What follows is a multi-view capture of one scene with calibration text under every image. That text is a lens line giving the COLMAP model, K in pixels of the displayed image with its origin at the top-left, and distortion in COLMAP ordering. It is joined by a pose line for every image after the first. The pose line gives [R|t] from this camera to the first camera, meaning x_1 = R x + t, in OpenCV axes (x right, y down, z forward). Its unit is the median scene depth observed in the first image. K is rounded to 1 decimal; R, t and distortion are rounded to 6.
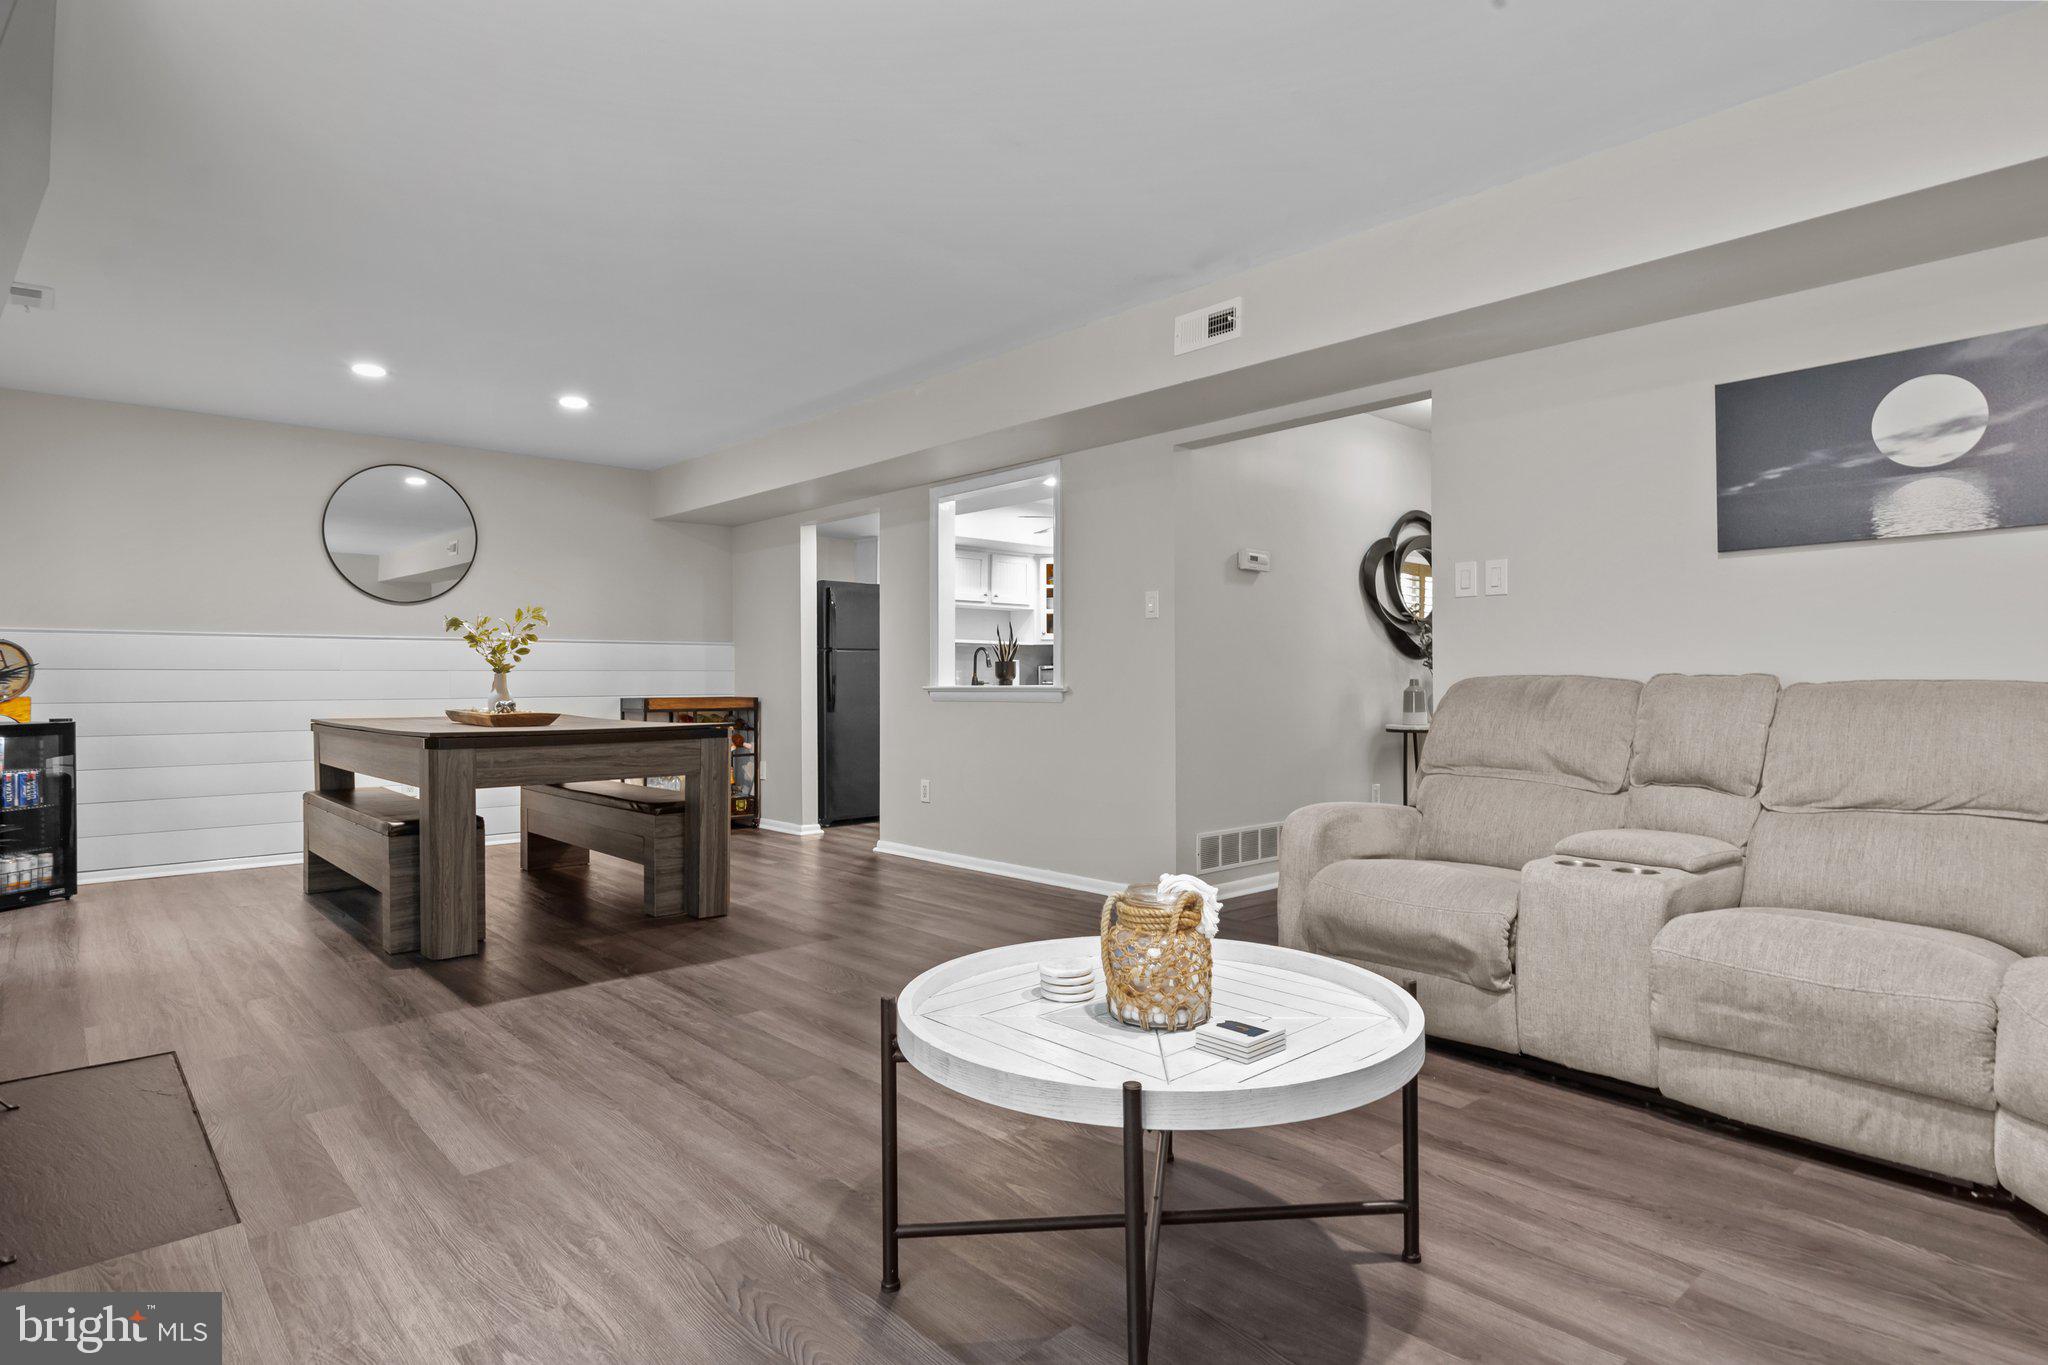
lens RADIAL K [[1110.9, 0, 1031.4], [0, 1110.9, 681.7], [0, 0, 1]] dist [0.002501, -0.000353]
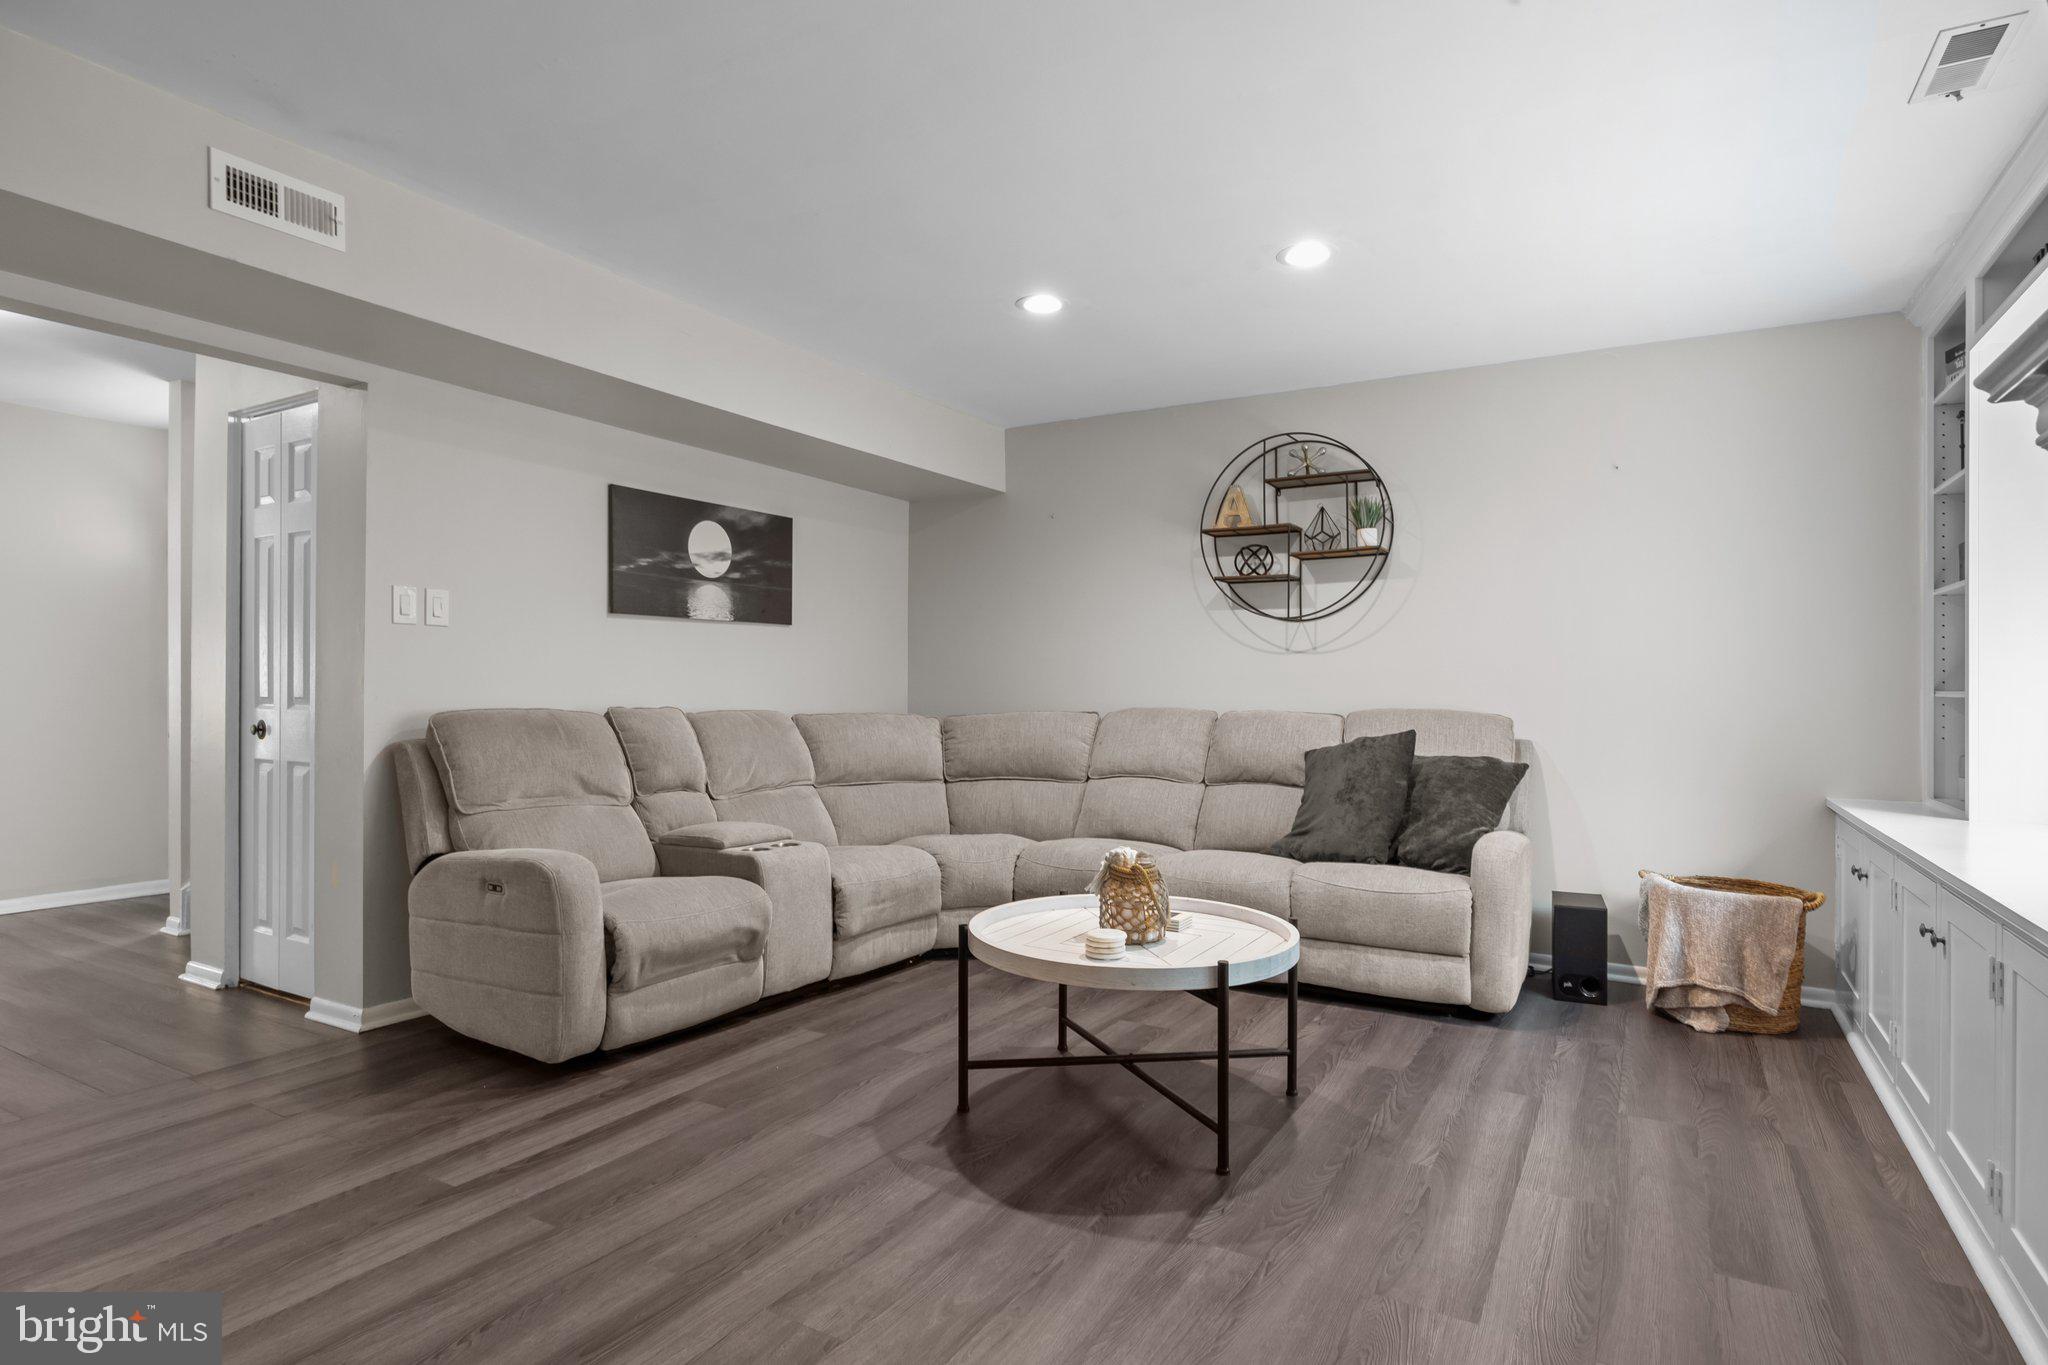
lens RADIAL K [[1110.9, 0, 1031.4], [0, 1110.9, 681.7], [0, 0, 1]] dist [0.002501, -0.000353]
pose [[-0.322445, 0.004037, 0.946580, -0.895848], [-0.008430, 0.999939, -0.007136, -0.035191], [-0.946551, -0.010281, -0.322391, 1.104724]]
